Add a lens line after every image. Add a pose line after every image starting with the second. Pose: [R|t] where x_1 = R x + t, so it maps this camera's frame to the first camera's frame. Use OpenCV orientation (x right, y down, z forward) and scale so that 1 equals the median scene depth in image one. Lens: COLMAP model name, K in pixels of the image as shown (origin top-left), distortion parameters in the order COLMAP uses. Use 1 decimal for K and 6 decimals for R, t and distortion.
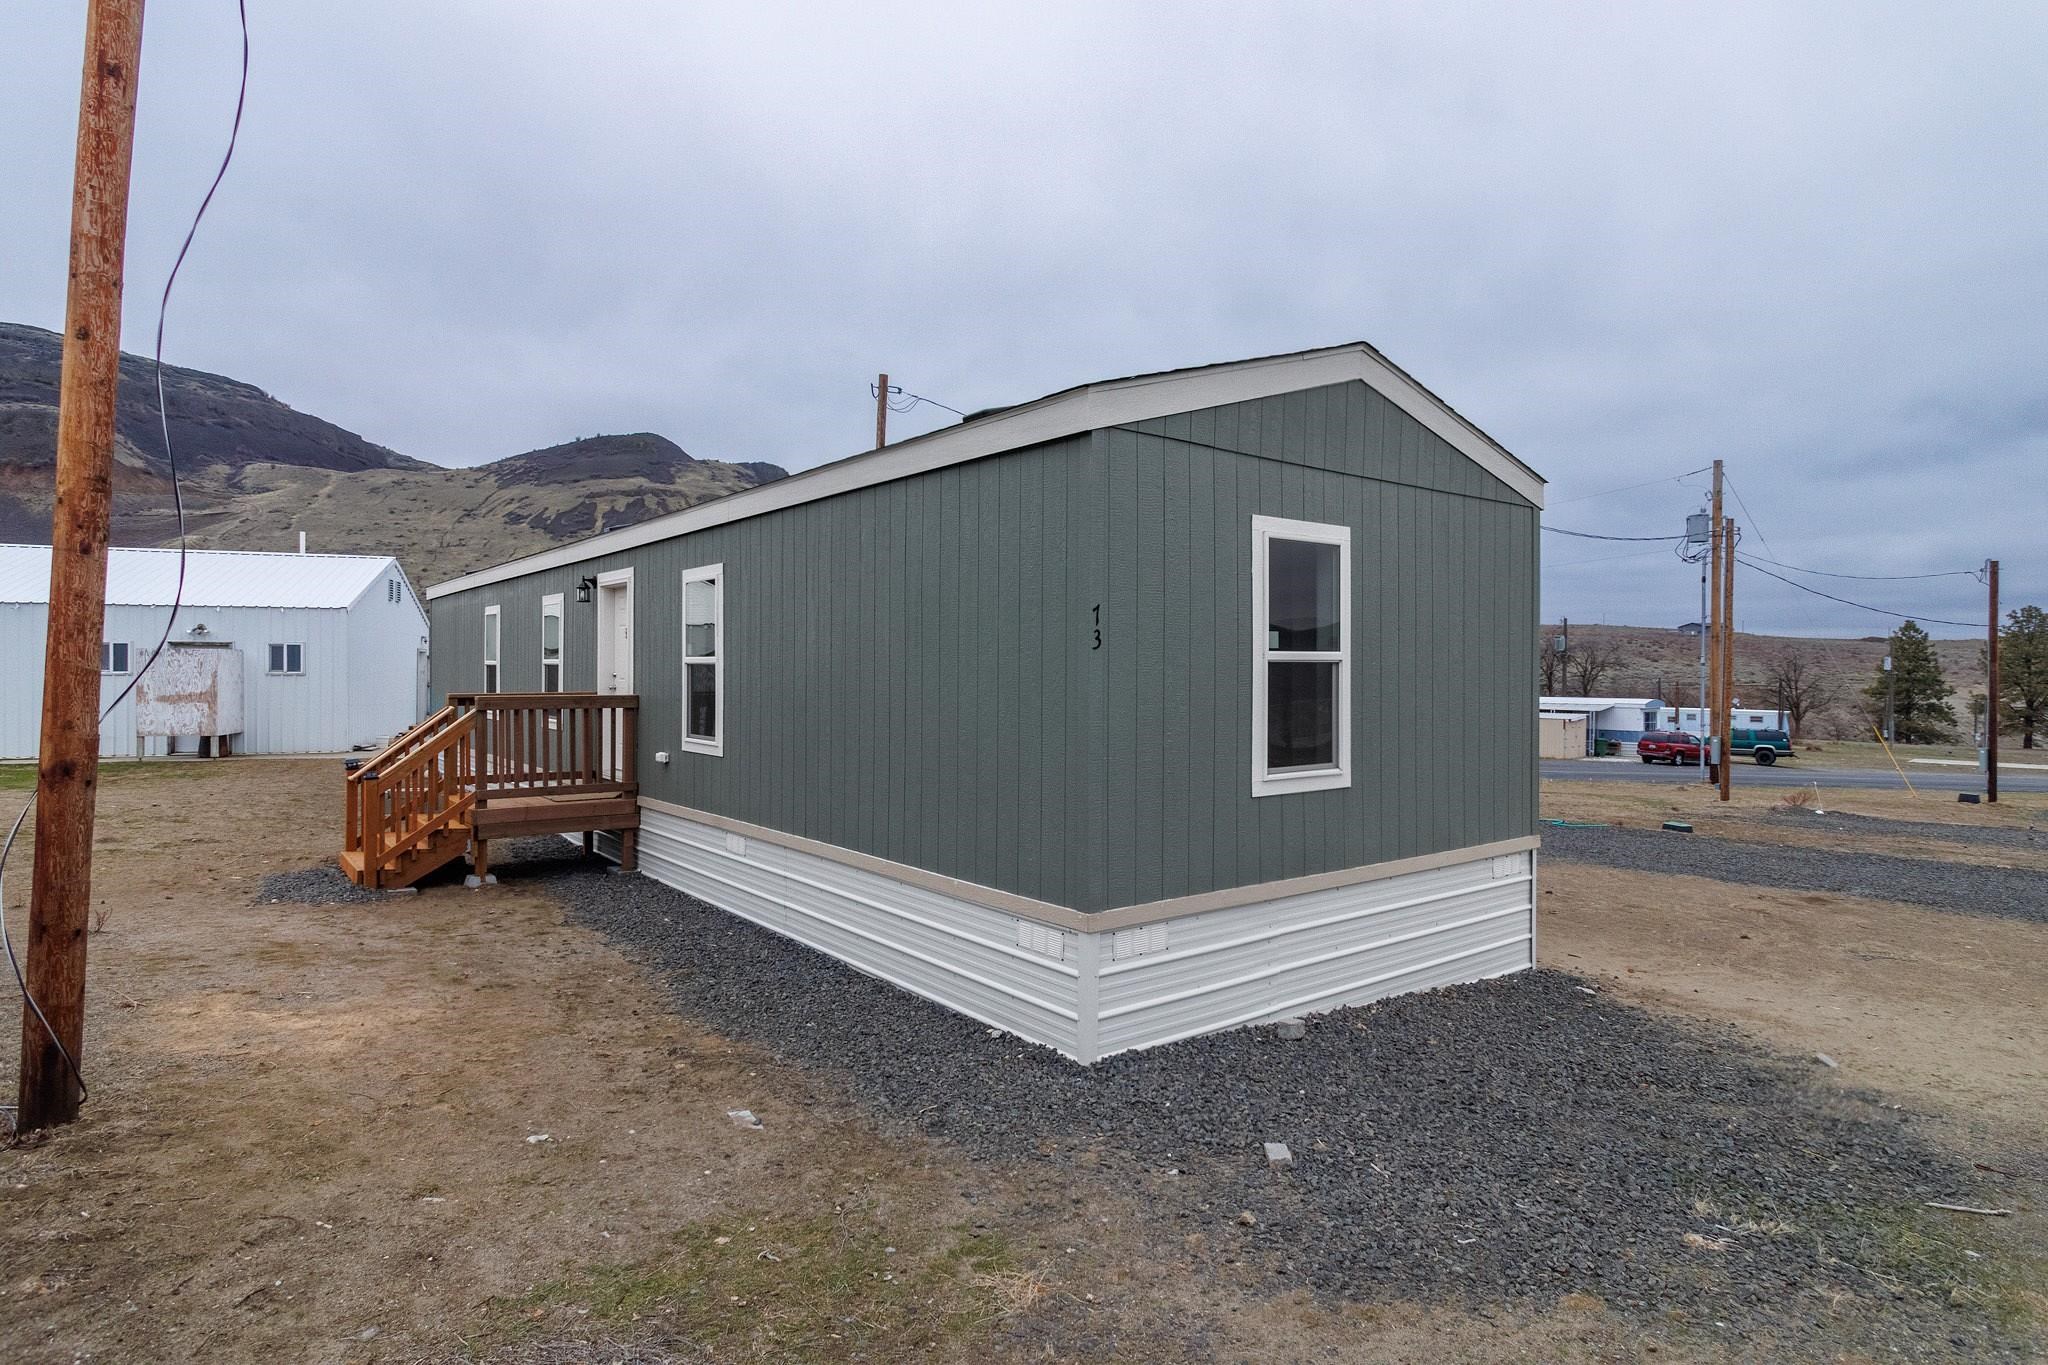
lens RADIAL K [[1093.0, 0, 1030.7], [0, 1093.0, 674.3], [0, 0, 1]] dist [0.004176, 0.001309]
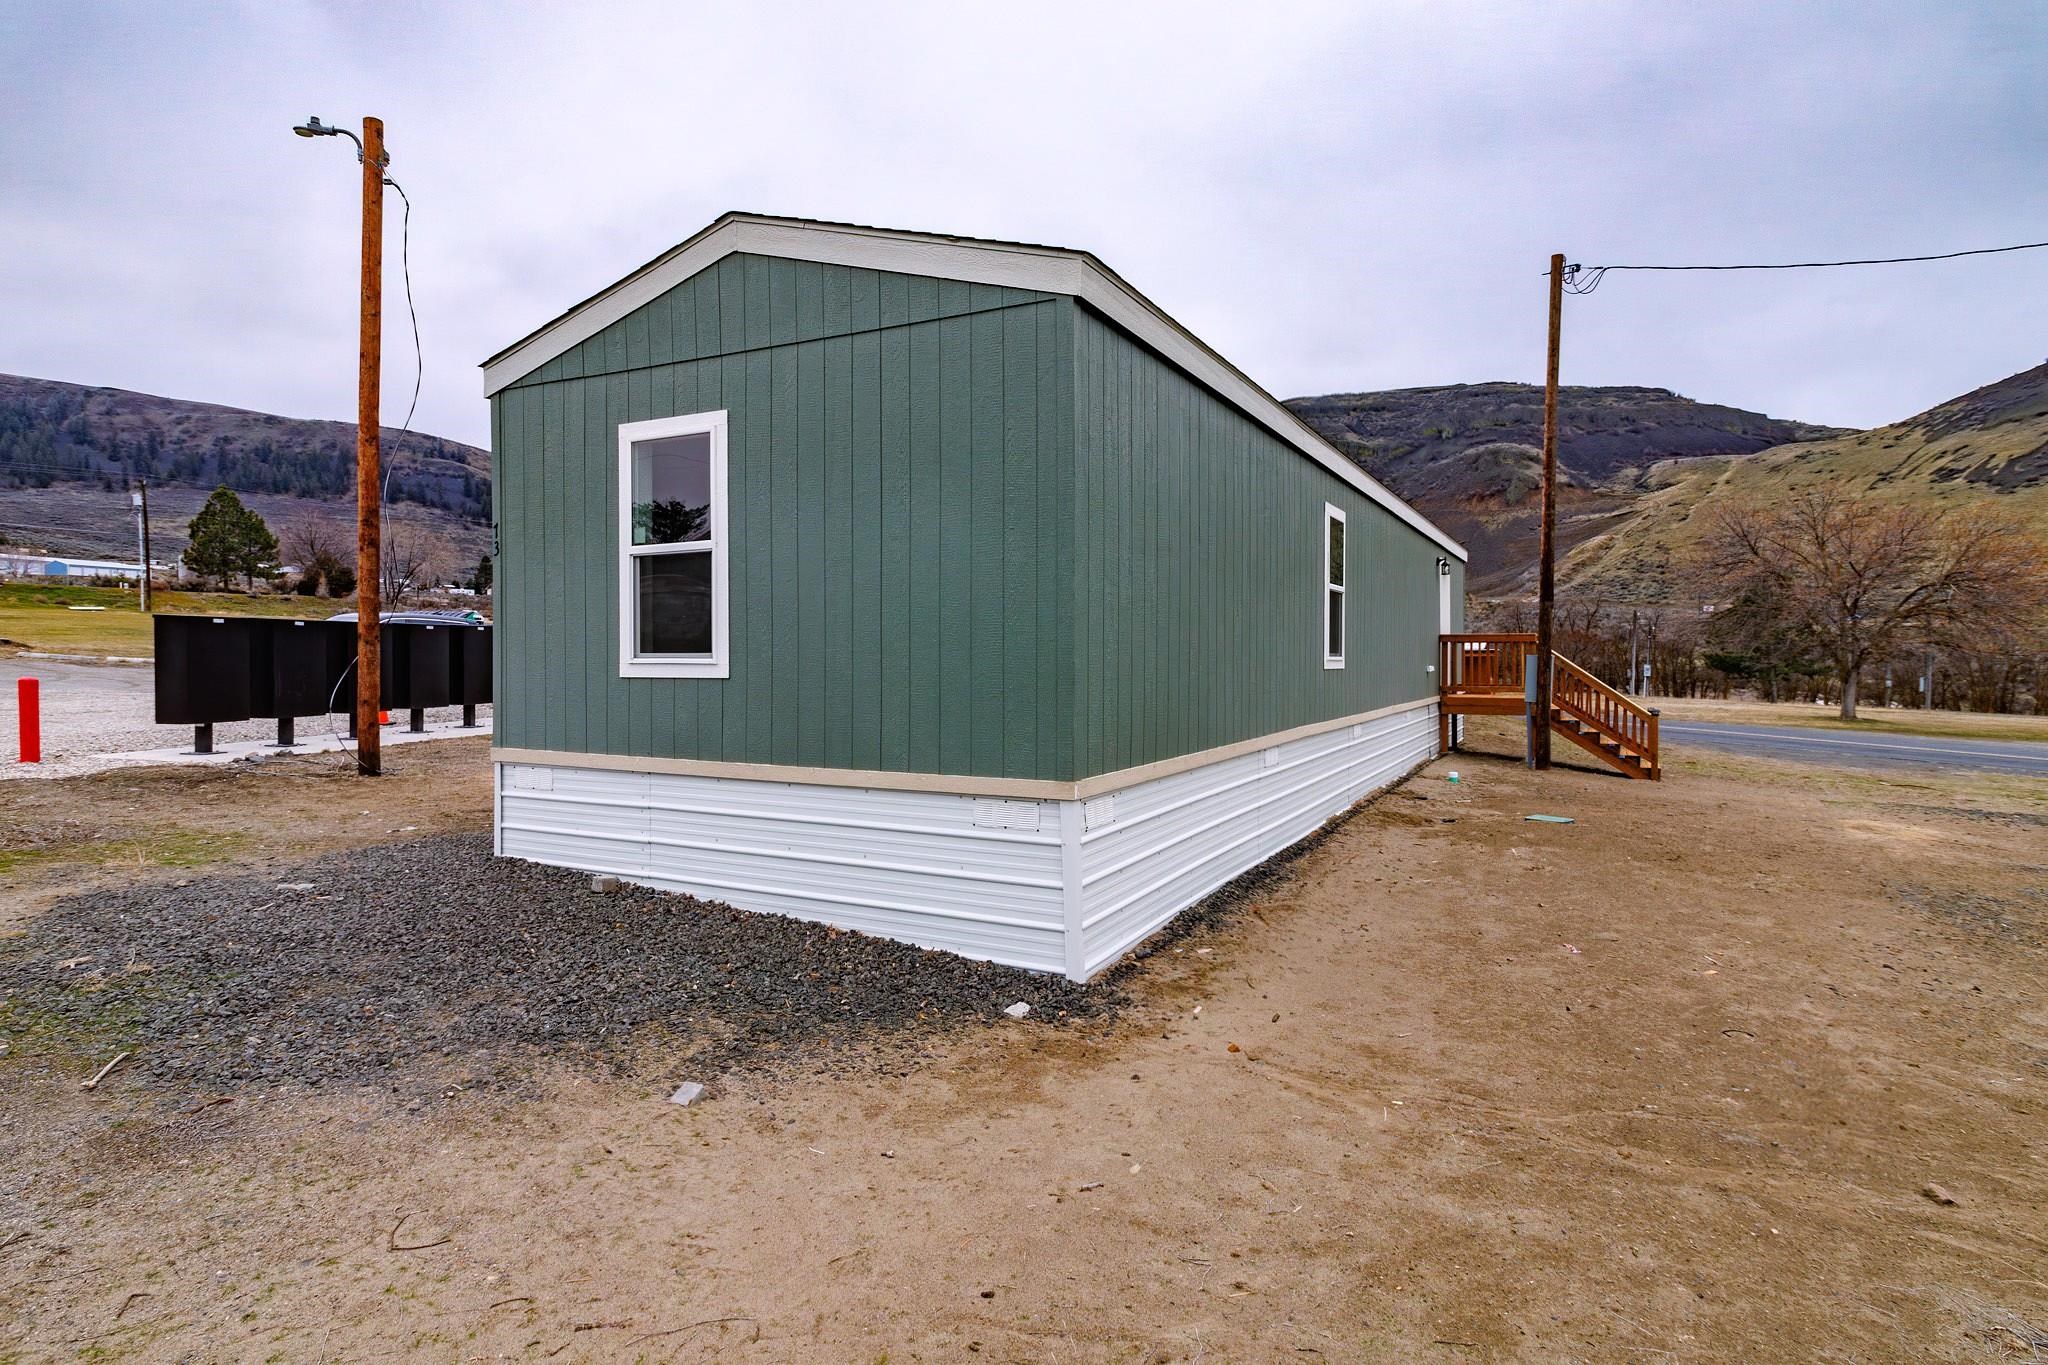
lens RADIAL K [[1093.0, 0, 1030.7], [0, 1093.0, 674.3], [0, 0, 1]] dist [0.004176, 0.001309]
pose [[0.404344, 0.009349, -0.914559, 1.147078], [0.001462, 0.999940, 0.010867, 0.079656], [0.914606, -0.005731, 0.404306, 0.759604]]
